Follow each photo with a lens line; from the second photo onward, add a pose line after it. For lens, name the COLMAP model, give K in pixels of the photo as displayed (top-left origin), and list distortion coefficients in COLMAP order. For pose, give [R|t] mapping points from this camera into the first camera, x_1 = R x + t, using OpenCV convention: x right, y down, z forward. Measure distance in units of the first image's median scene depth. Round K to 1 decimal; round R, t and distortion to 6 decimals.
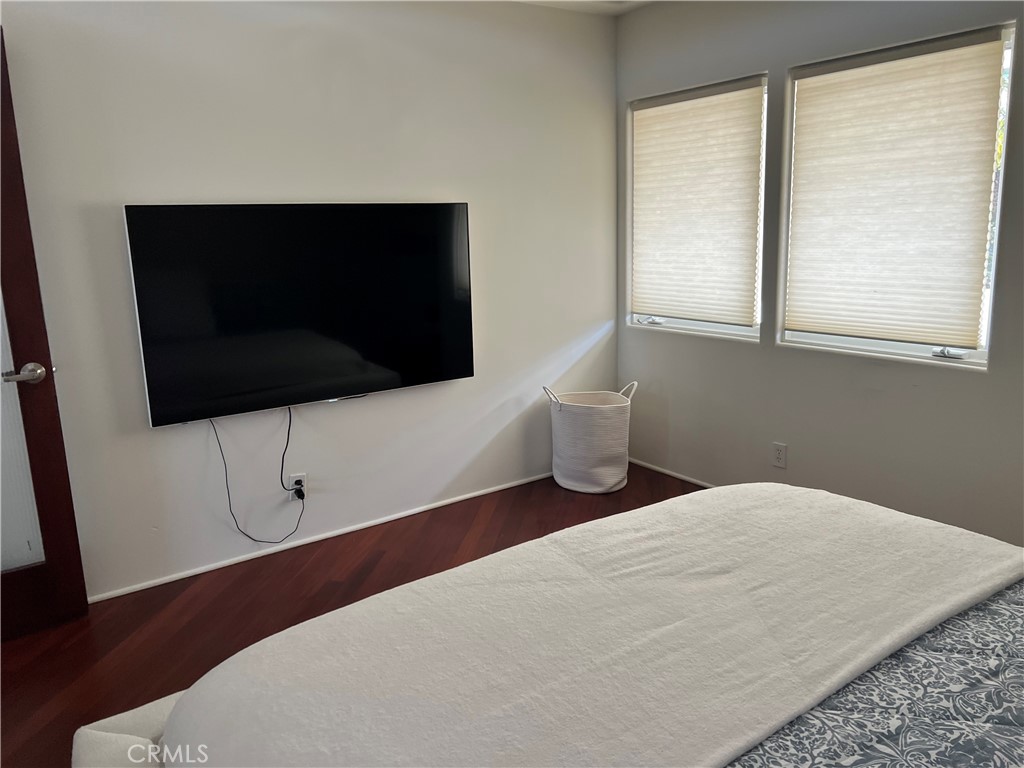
lens RADIAL K [[763.5, 0, 513.2], [0, 763.5, 381.0], [0, 0, 1]] dist [0.039675, -0.040014]
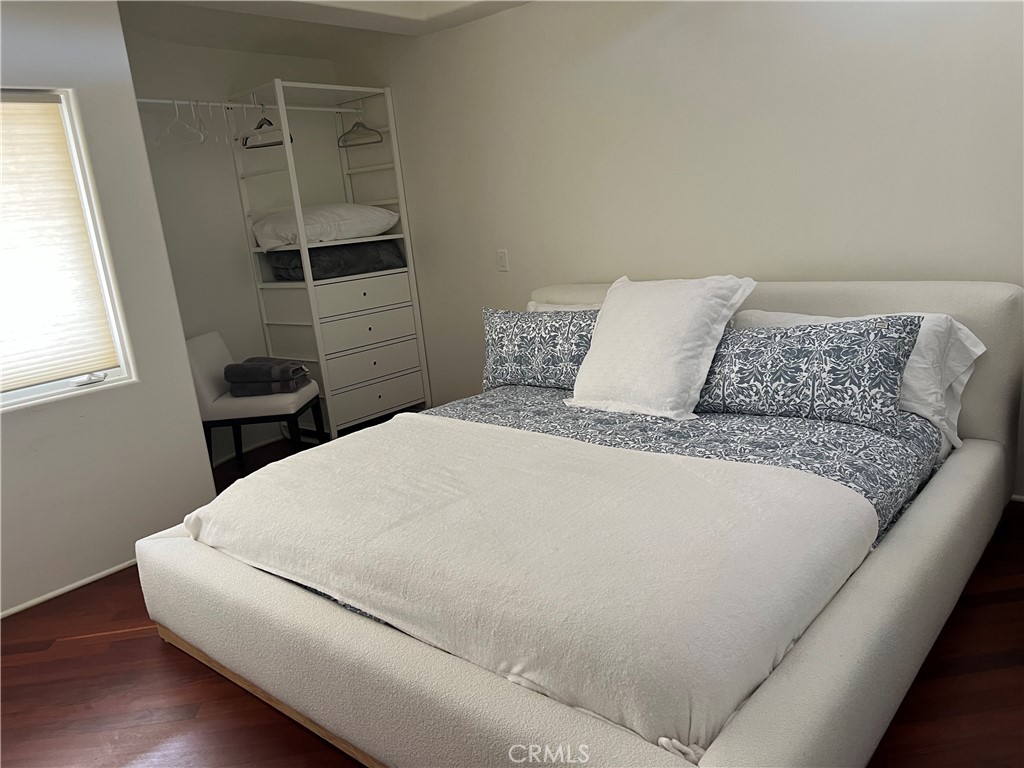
lens RADIAL K [[763.5, 0, 513.2], [0, 763.5, 385.7], [0, 0, 1]] dist [0.039675, -0.040014]
pose [[-0.245864, -0.170432, 0.954203, -0.661810], [0.299082, 0.923049, 0.241930, -0.118534], [-0.922009, 0.344867, -0.175971, 0.670915]]
